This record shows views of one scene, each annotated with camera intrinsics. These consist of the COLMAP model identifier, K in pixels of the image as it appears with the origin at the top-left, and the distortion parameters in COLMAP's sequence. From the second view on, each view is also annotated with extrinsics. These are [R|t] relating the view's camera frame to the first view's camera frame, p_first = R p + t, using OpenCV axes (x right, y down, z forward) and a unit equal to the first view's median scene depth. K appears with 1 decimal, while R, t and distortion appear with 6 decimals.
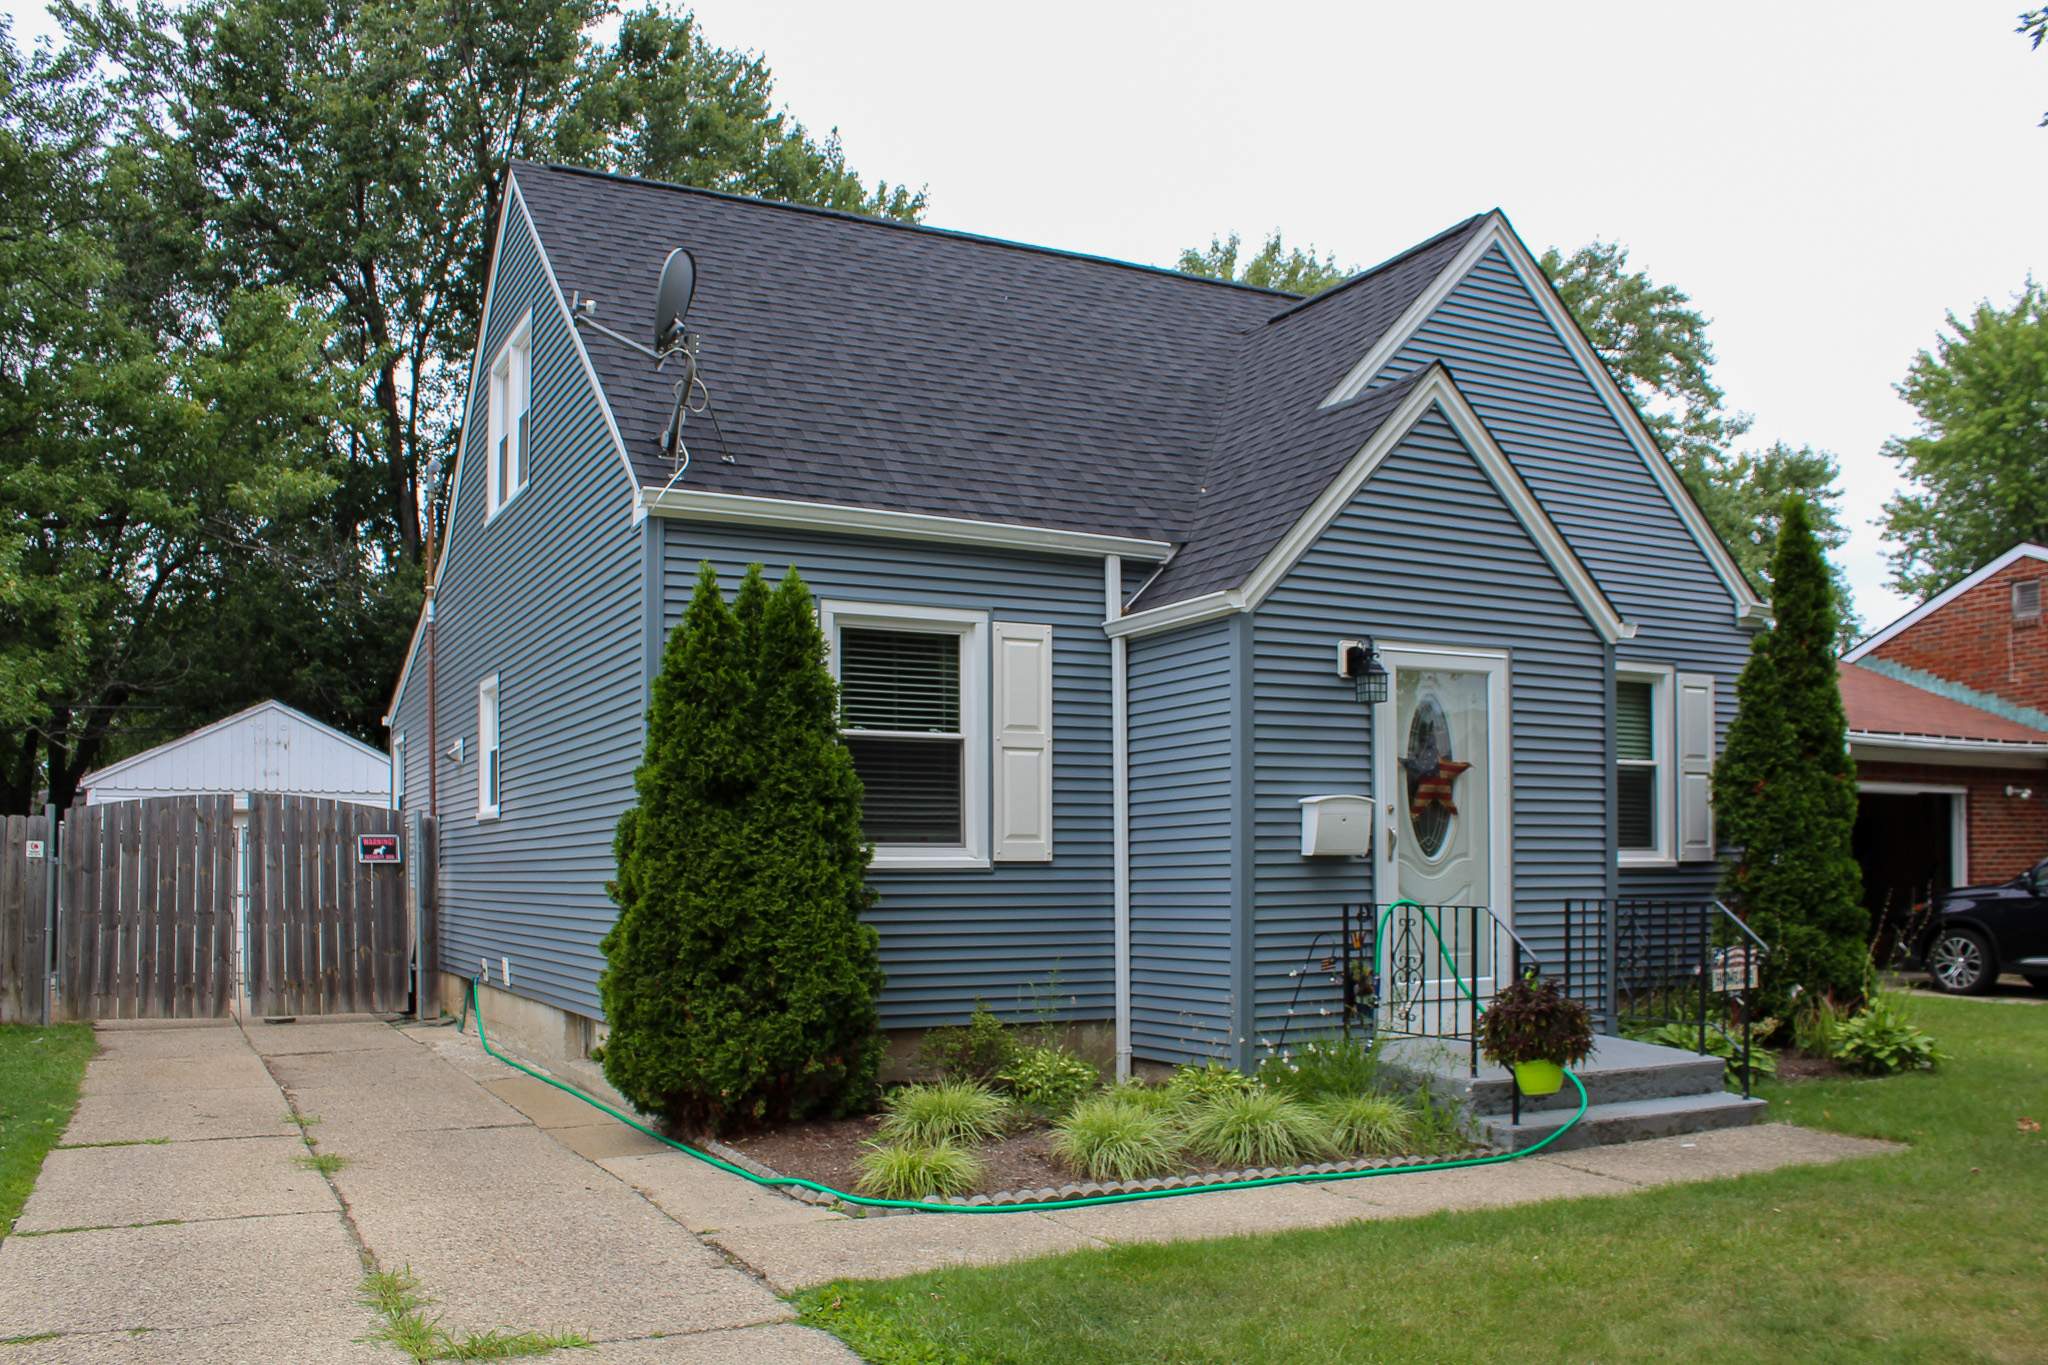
lens RADIAL K [[1722.0, 0, 1013.1], [0, 1722.0, 714.3], [0, 0, 1]] dist [-0.130146, 0.064695]
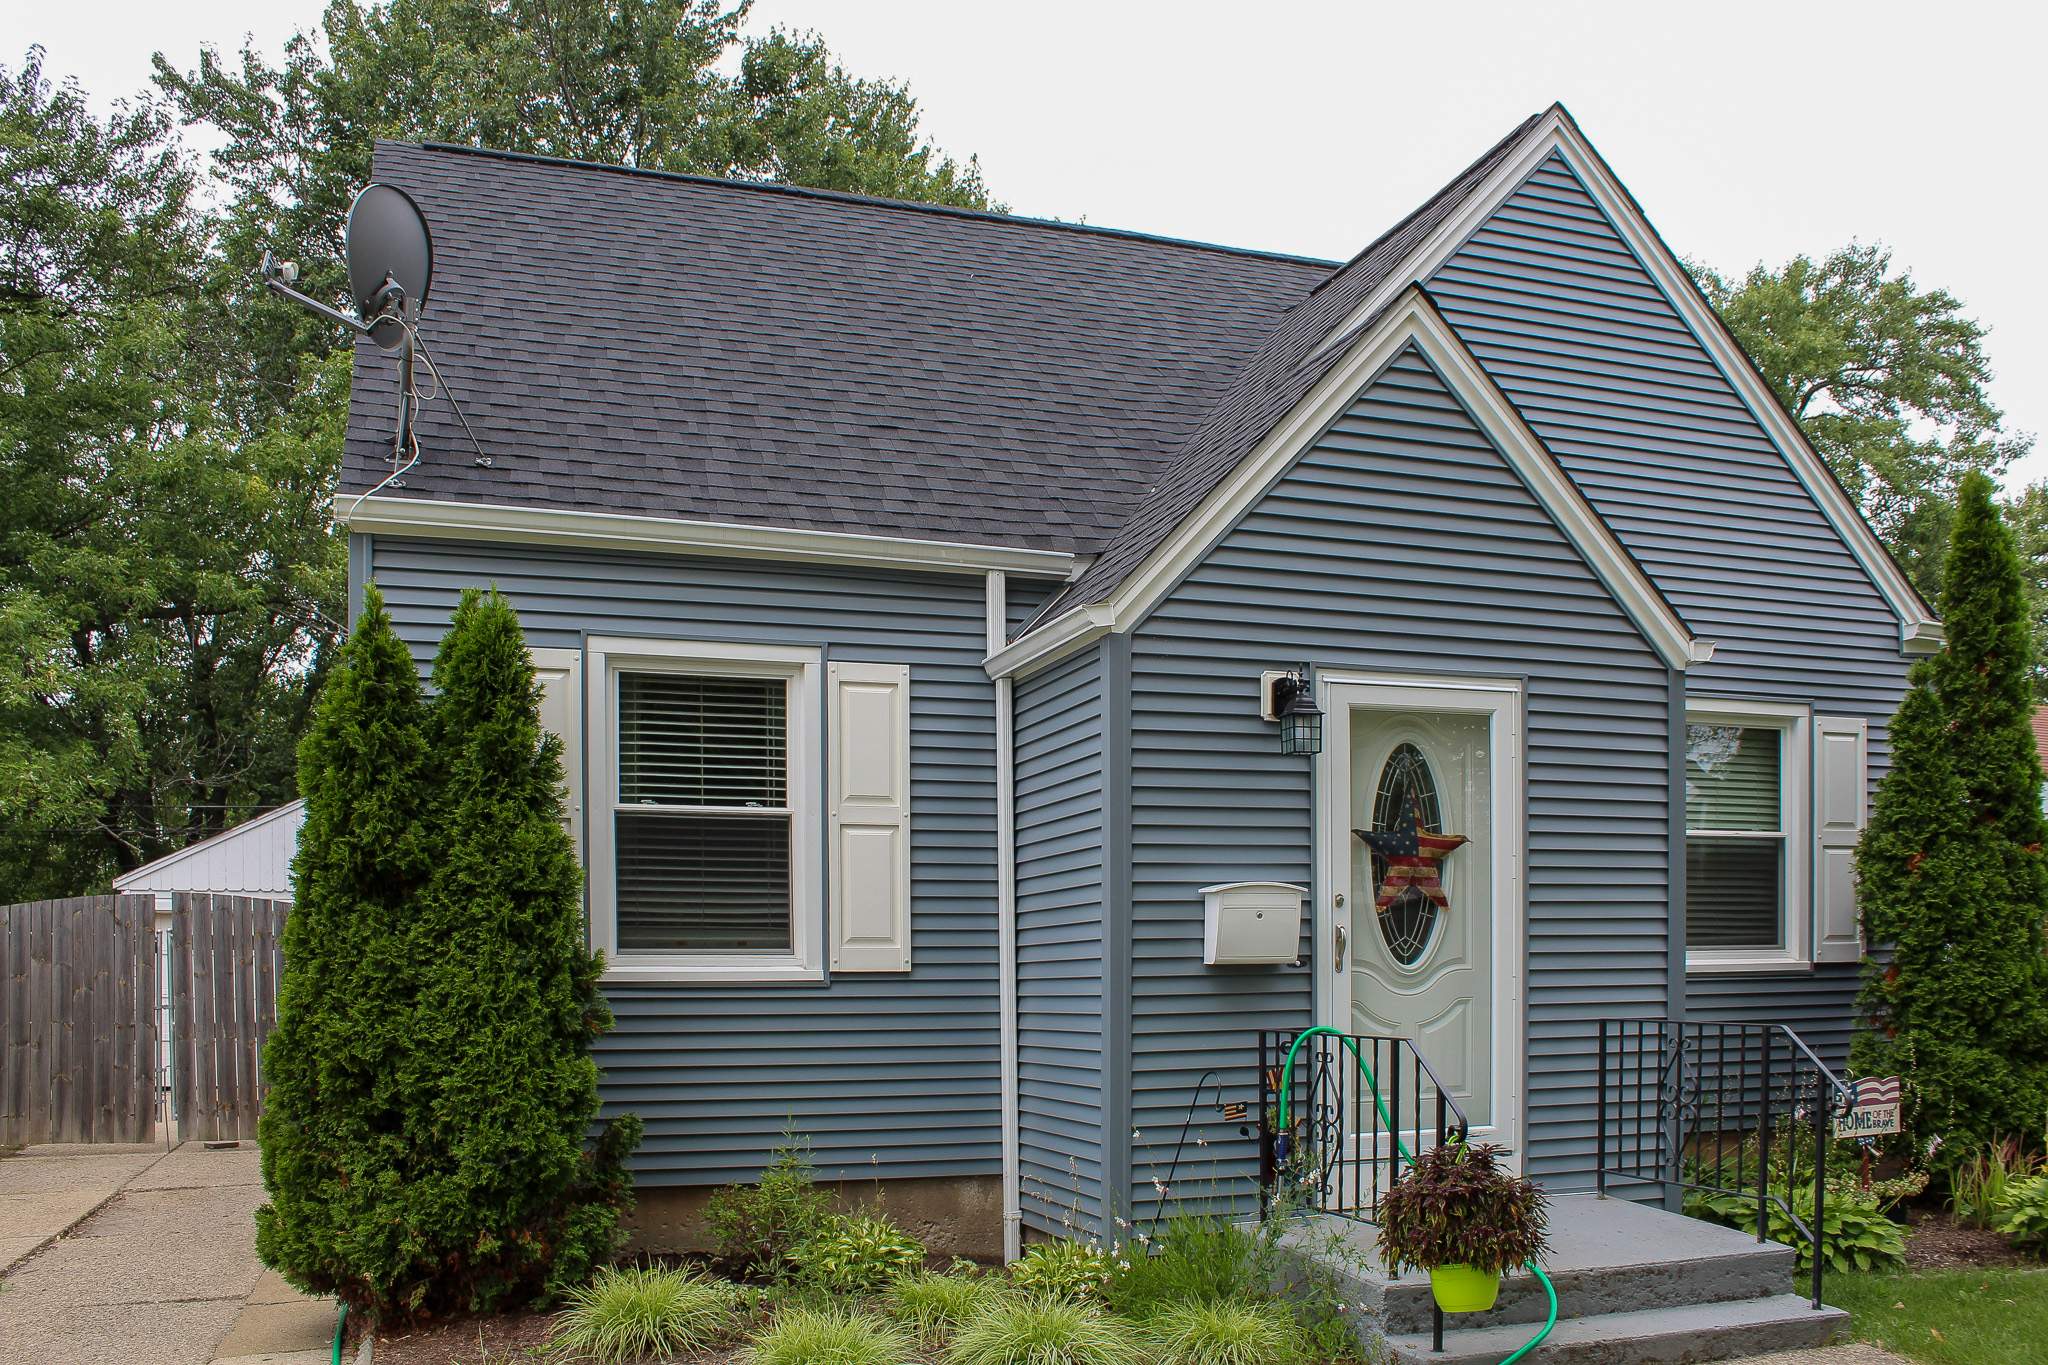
lens RADIAL K [[1823.8, 0, 1067.5], [0, 1823.8, 792.5], [0, 0, 1]] dist [-0.212554, 0.179662]
pose [[0.991781, -0.017021, -0.126810, 0.196047], [0.016439, 0.999849, -0.005637, 0.011515], [0.126887, 0.003506, 0.991911, 0.207748]]
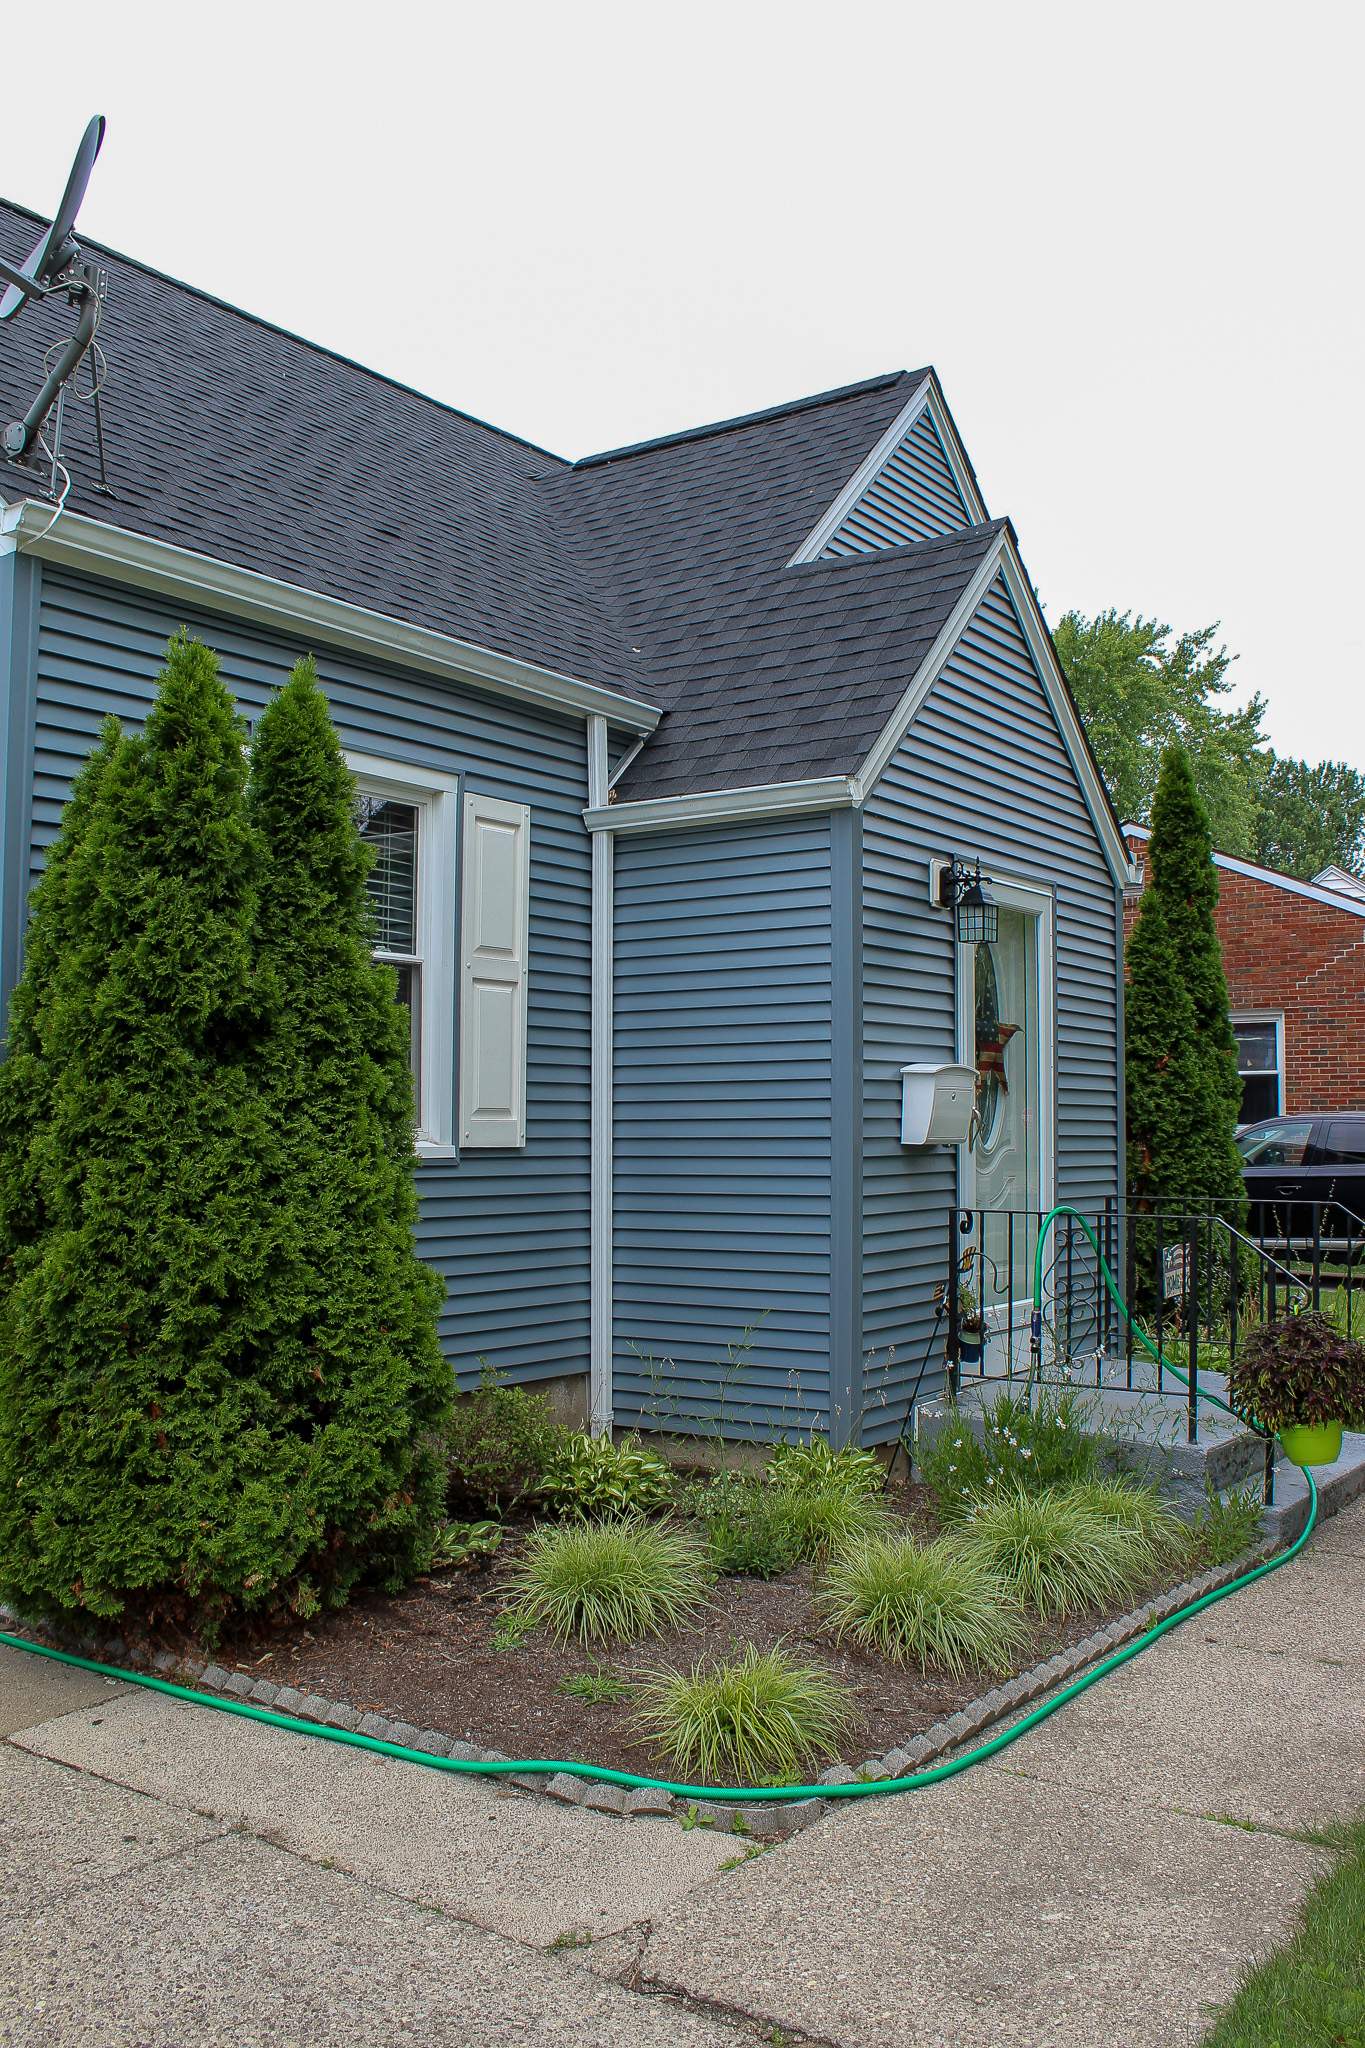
lens RADIAL K [[1761.7, 0, 678.5], [0, 1761.7, 938.0], [0, 0, 1]] dist [-0.103599, 0.004012]
pose [[0.885069, 0.056978, 0.461959, -0.252062], [-0.050667, 0.998375, -0.026066, 0.016994], [-0.462694, -0.000336, 0.886518, 0.349505]]
